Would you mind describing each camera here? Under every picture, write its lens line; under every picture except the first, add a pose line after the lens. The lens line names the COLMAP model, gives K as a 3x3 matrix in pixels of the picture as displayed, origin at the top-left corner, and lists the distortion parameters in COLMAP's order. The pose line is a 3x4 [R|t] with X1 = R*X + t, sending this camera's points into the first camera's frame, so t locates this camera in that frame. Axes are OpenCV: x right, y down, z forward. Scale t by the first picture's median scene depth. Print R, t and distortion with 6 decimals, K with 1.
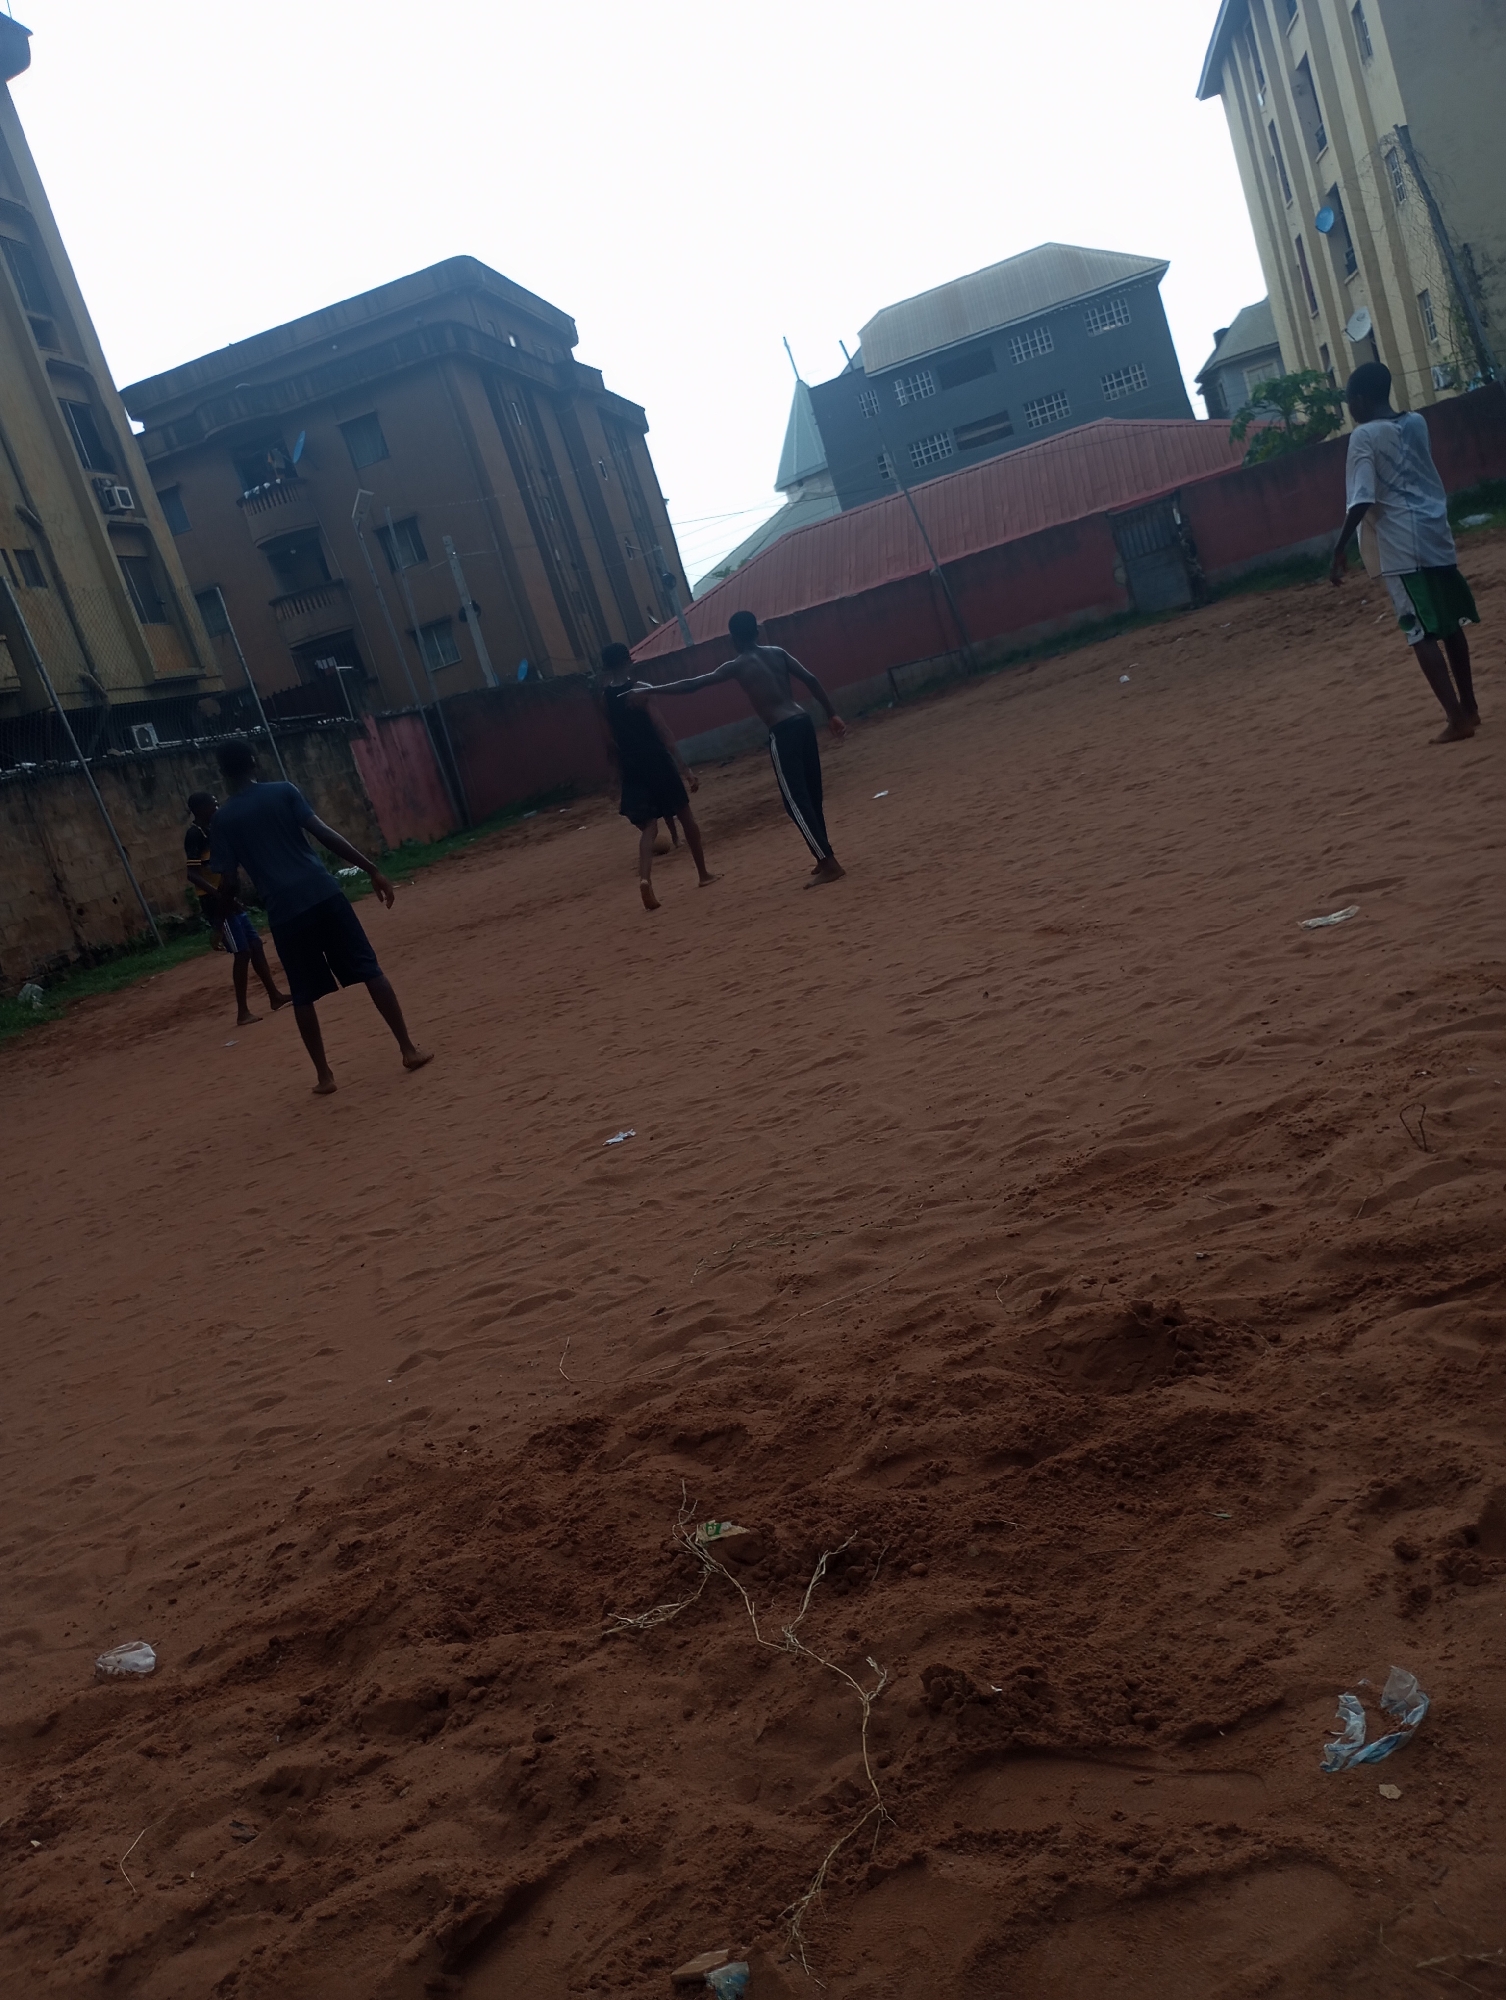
lens RADIAL K [[1683.7, 0, 734.7], [0, 1683.7, 980.1], [0, 0, 1]] dist [0.067146, -0.089755]
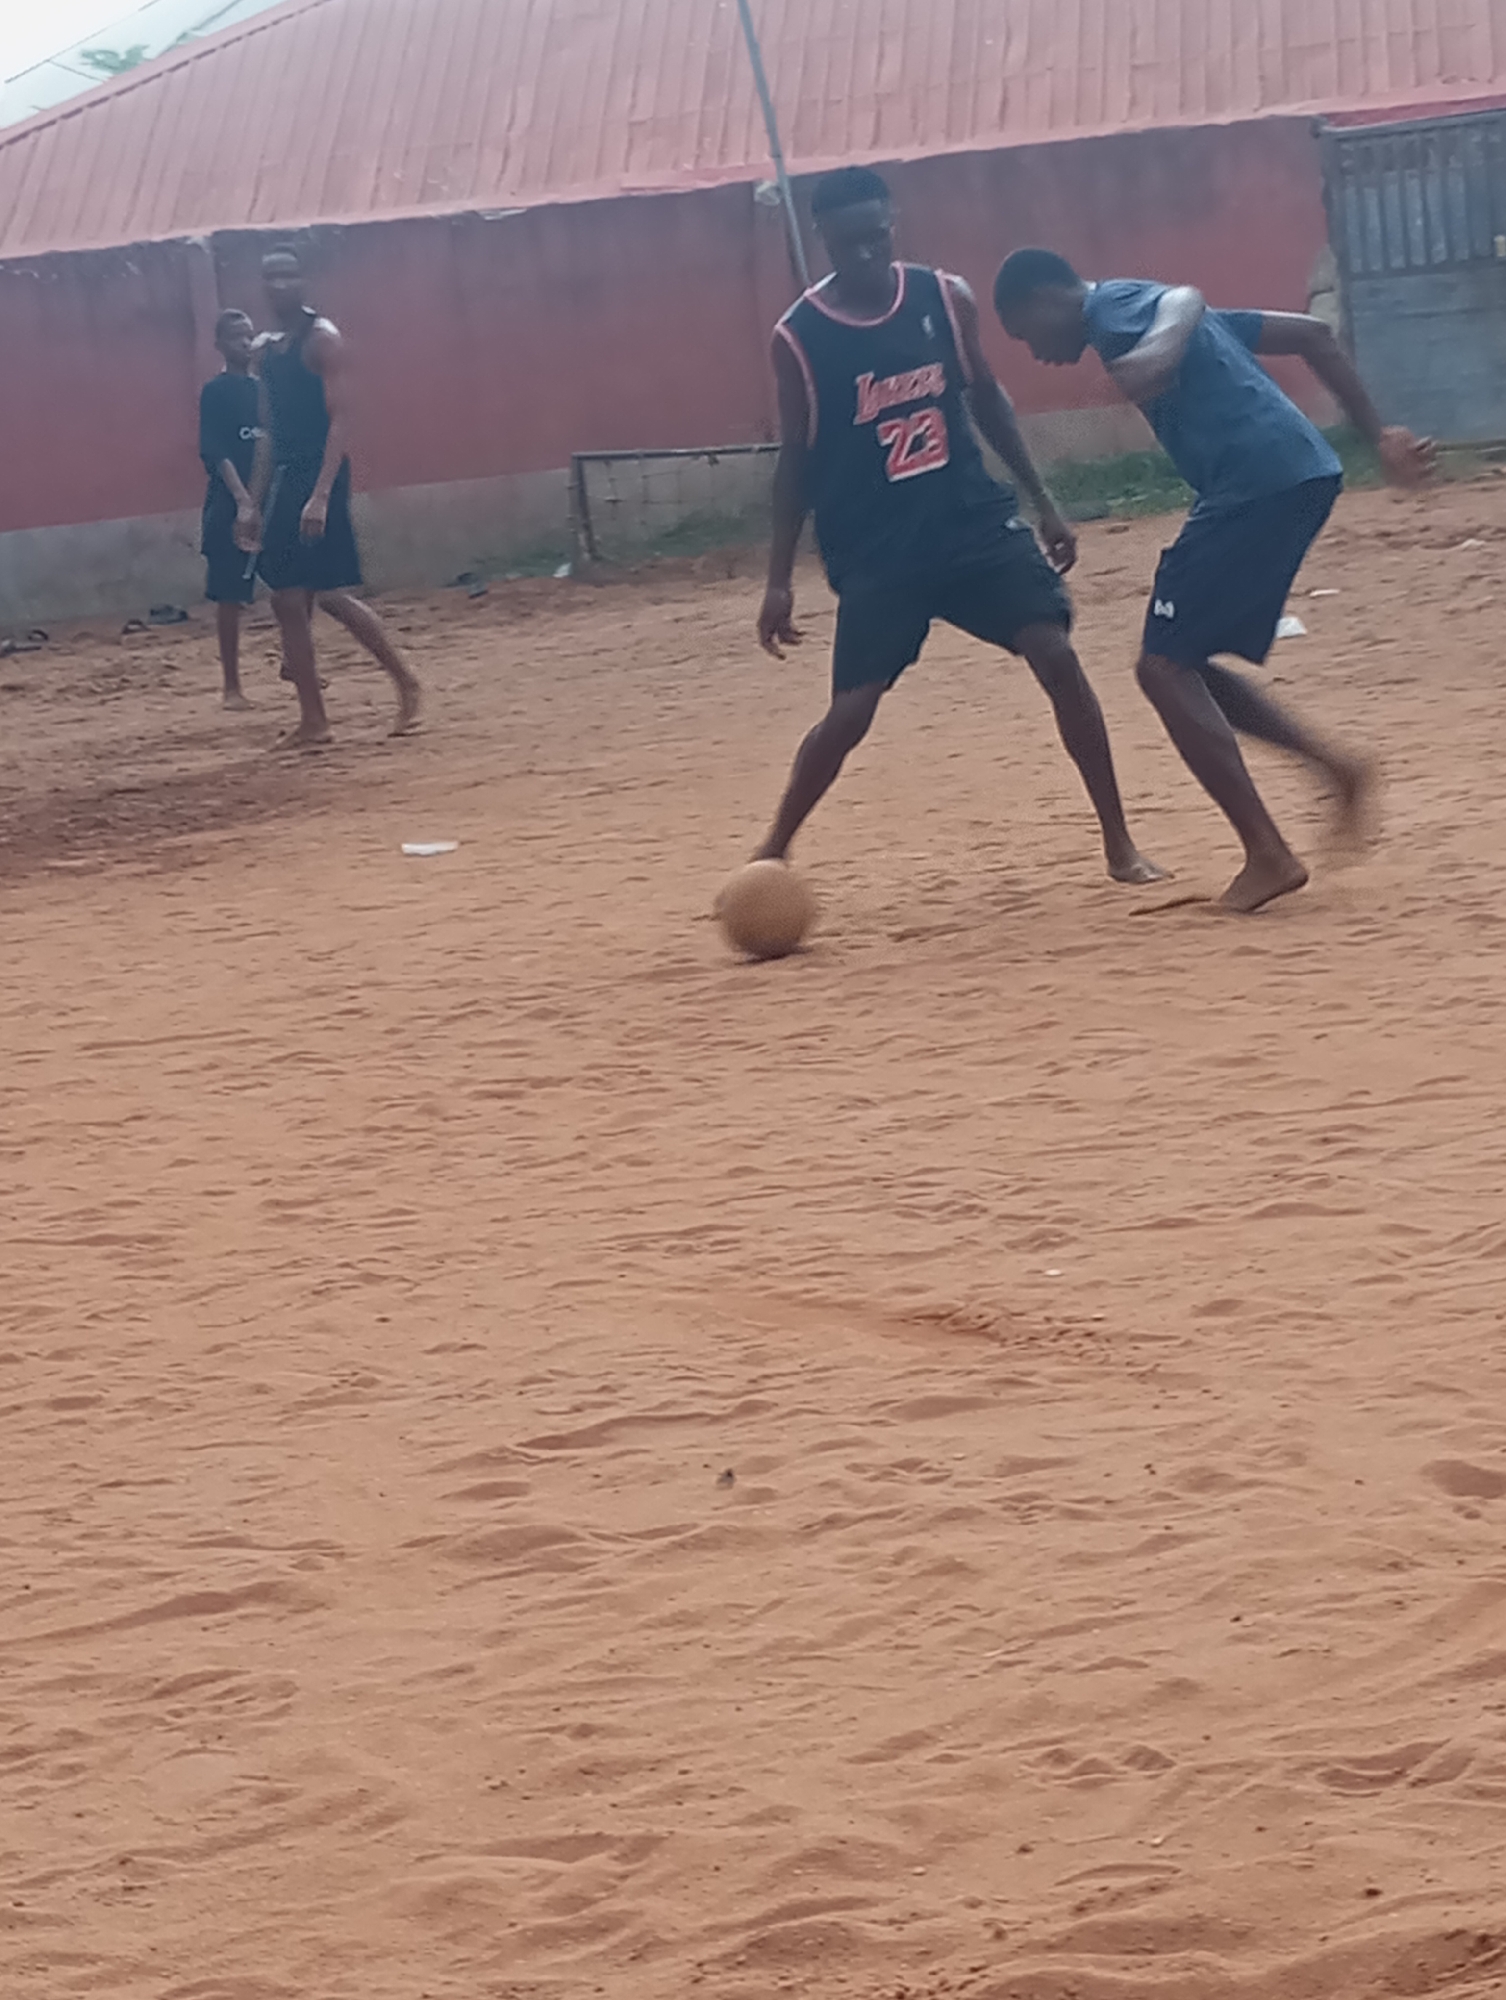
lens RADIAL K [[1617.4, 0, 741.9], [0, 1617.4, 1011.1], [0, 0, 1]] dist [0.044172, -0.086355]
pose [[0.916718, 0.137288, 0.375208, 0.019529], [-0.132436, 0.990431, -0.038825, -0.078626], [-0.376948, -0.014099, 0.926127, 0.771158]]
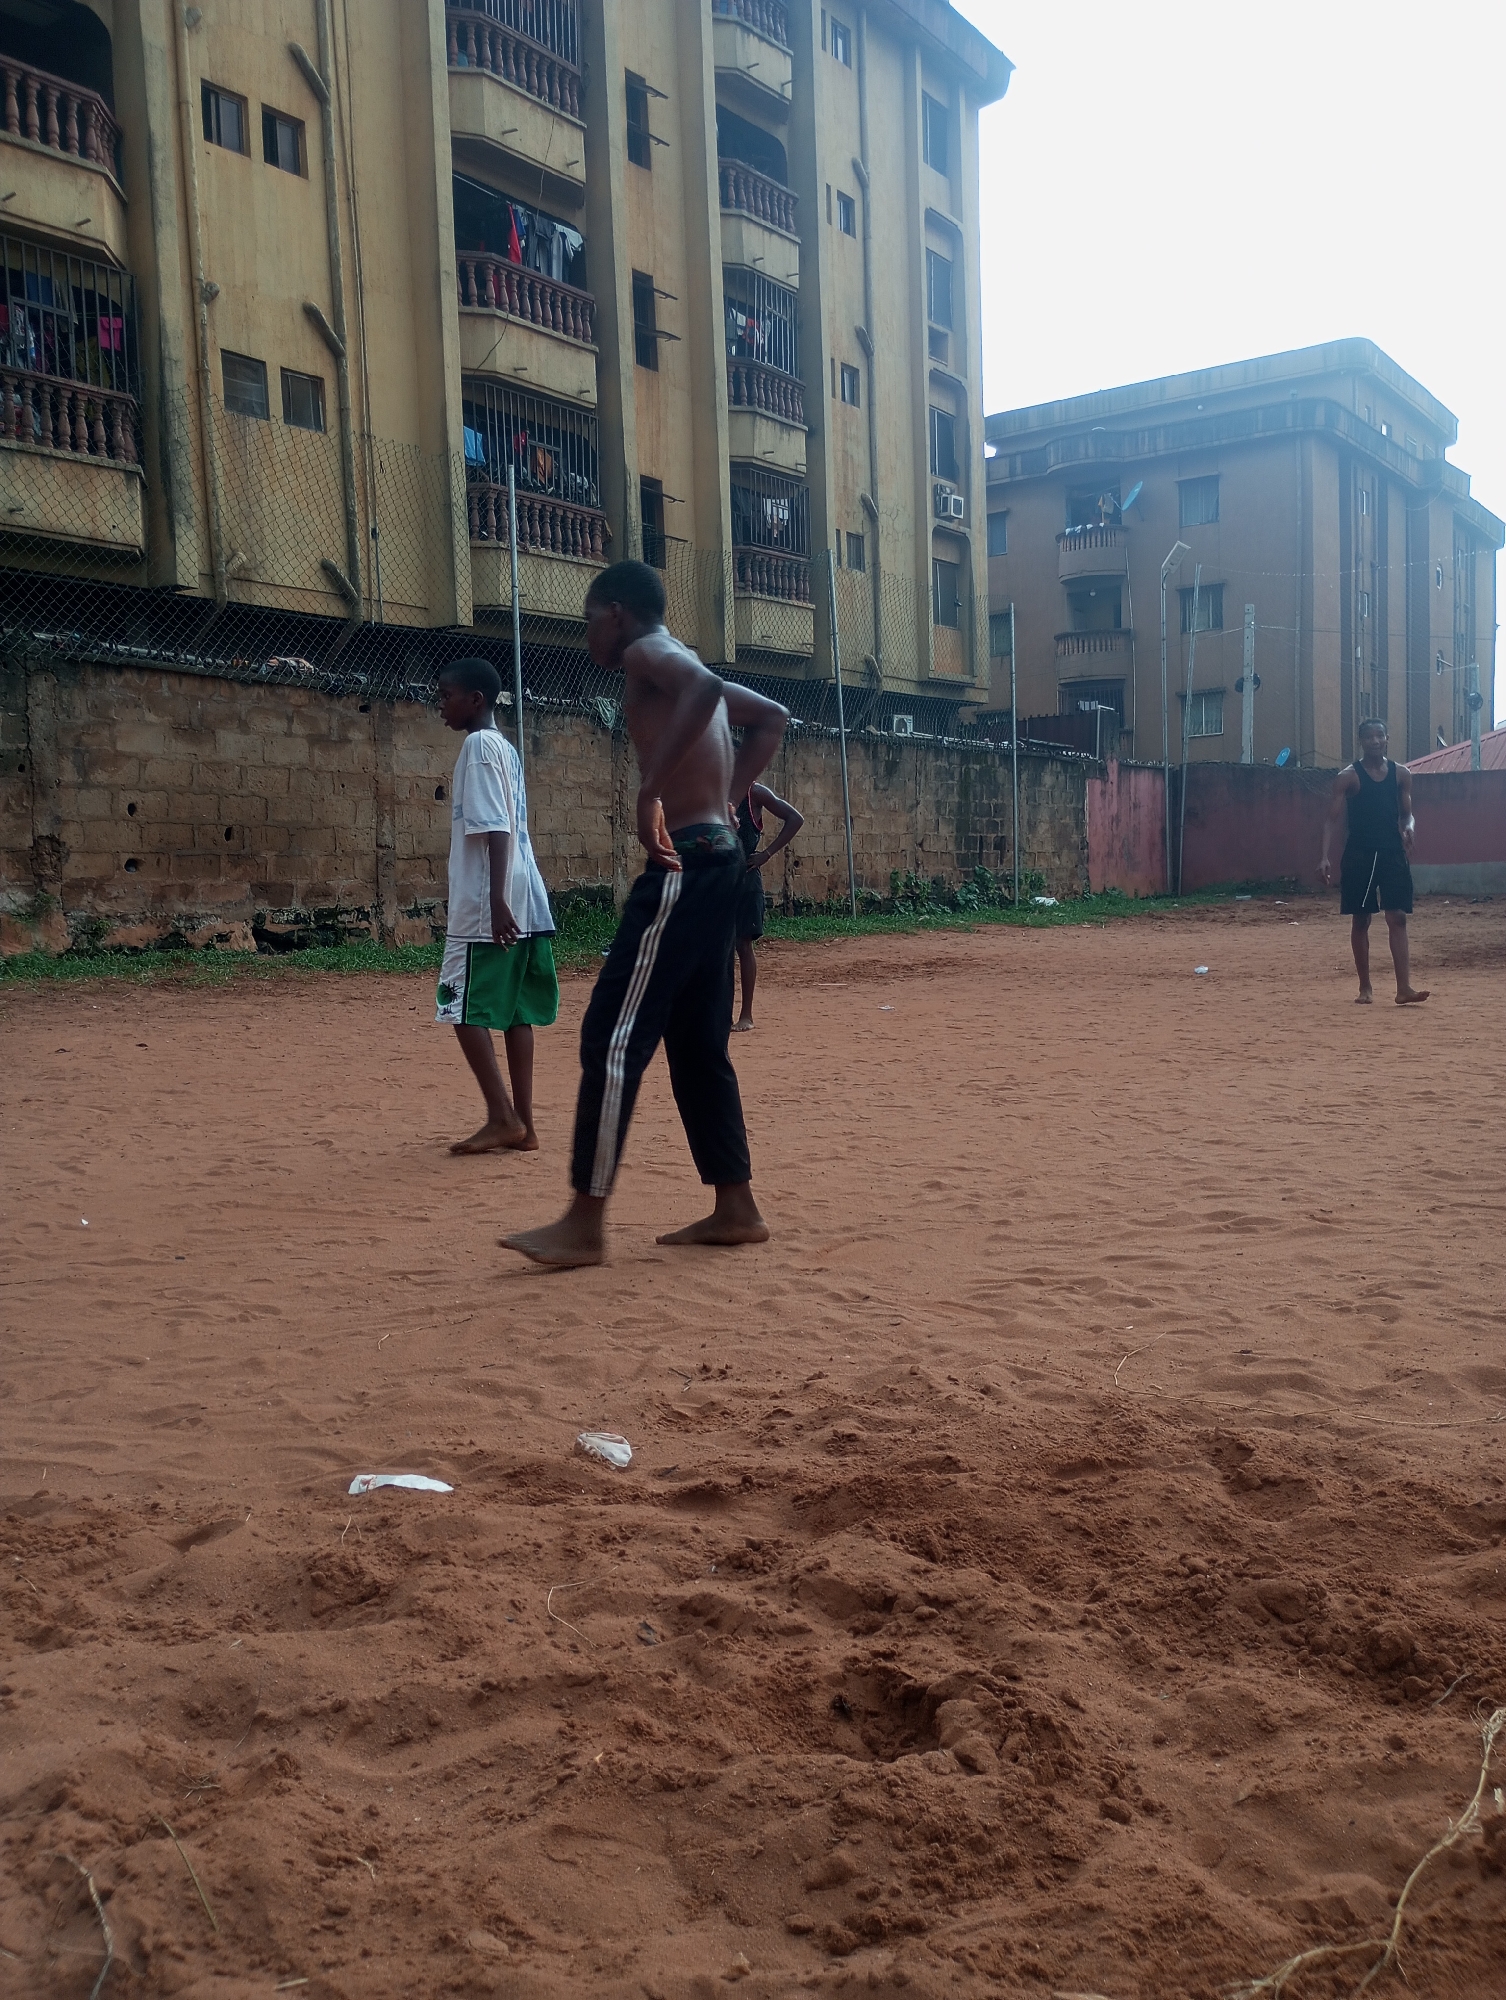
lens RADIAL K [[1683.7, 0, 734.7], [0, 1683.7, 980.1], [0, 0, 1]] dist [0.067146, -0.089755]
pose [[0.877870, 0.298288, -0.374658, -0.004835], [-0.310140, 0.950223, 0.029834, 0.070636], [0.364907, 0.090006, 0.926683, 0.077108]]
